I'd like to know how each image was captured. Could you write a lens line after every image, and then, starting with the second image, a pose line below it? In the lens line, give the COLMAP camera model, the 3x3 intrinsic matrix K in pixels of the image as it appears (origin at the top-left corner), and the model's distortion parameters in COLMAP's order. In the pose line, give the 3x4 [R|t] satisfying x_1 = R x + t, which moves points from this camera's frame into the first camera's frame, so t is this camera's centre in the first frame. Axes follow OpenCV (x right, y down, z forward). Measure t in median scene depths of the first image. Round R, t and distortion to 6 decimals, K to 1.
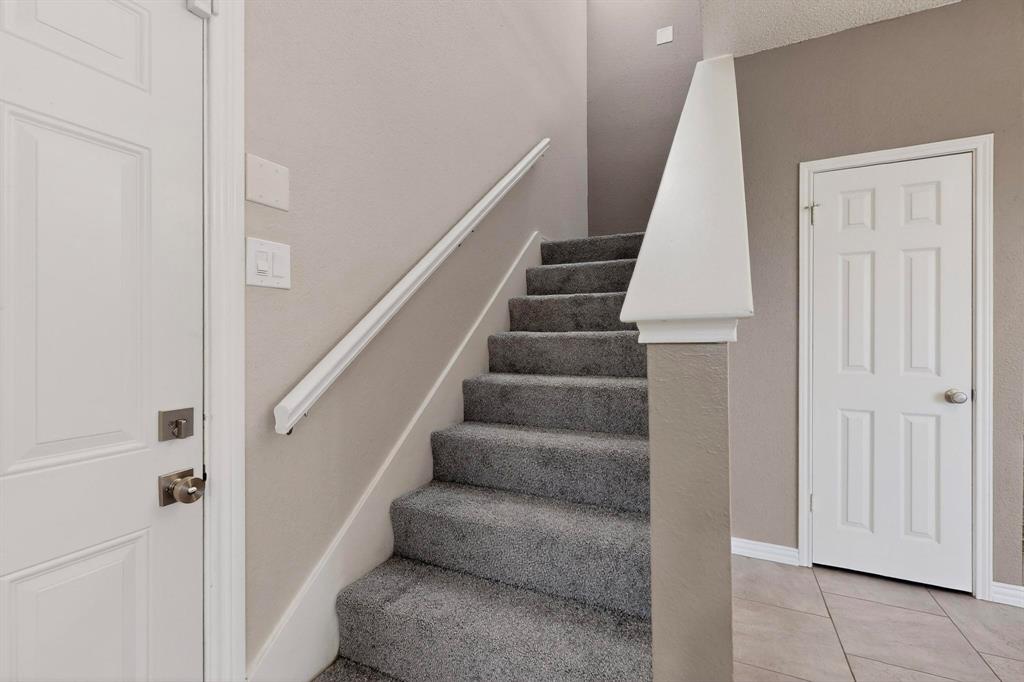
lens RADIAL K [[453.2, 0, 512.0], [0, 453.2, 341.0], [0, 0, 1]] dist [-0.001326, -0.000365]
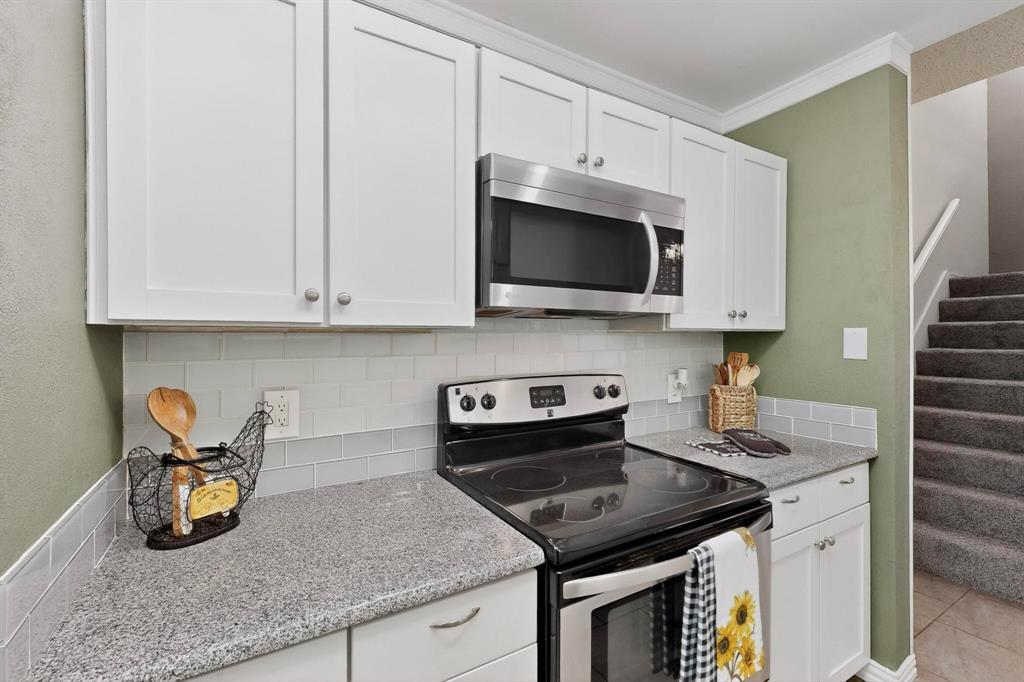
lens RADIAL K [[450.5, 0, 508.6], [0, 450.5, 337.6], [0, 0, 1]] dist [-0.000050, 0.000129]
pose [[0.832186, 0.000143, -0.554497, -0.366772], [-0.004898, 0.999963, -0.007093, -0.039876], [0.554475, 0.008618, 0.832156, -1.060225]]
